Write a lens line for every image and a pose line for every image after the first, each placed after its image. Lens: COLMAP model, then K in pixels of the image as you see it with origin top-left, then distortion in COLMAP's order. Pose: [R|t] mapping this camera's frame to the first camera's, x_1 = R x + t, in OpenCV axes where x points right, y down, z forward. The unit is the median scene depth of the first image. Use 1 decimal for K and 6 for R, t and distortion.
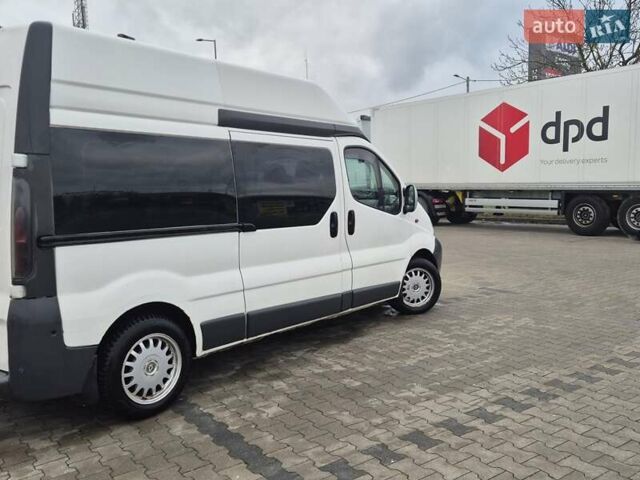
lens RADIAL K [[573.2, 0, 320.2], [0, 573.2, 238.6], [0, 0, 1]] dist [0.020244, -0.004252]
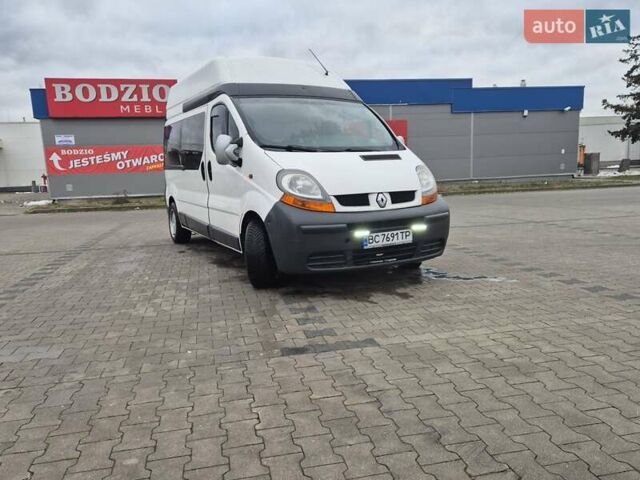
lens RADIAL K [[499.9, 0, 314.5], [0, 499.9, 246.2], [0, 0, 1]] dist [0.068440, -0.035872]
pose [[-0.402031, 0.180253, -0.897708, 1.000322], [-0.040024, 0.976034, 0.213905, -0.114090], [0.914751, 0.121927, -0.385182, 1.706156]]
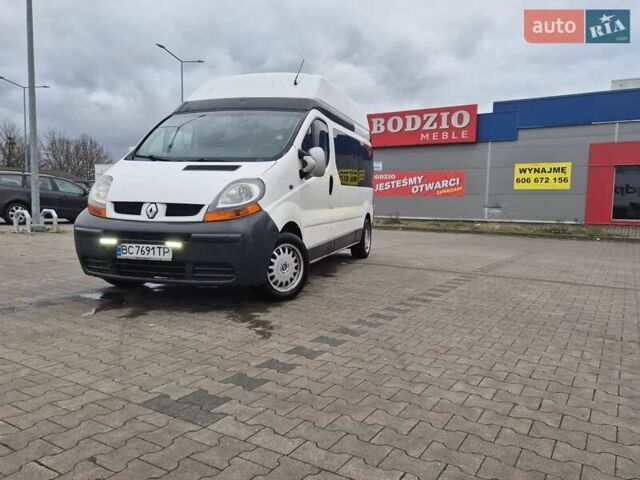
lens RADIAL K [[499.9, 0, 319.2], [0, 499.9, 240.1], [0, 0, 1]] dist [0.068440, -0.035872]
pose [[-0.931664, 0.037133, -0.361418, 0.210251], [-0.028267, 0.984340, 0.174000, -0.113325], [0.362220, 0.172326, -0.916024, 2.314315]]
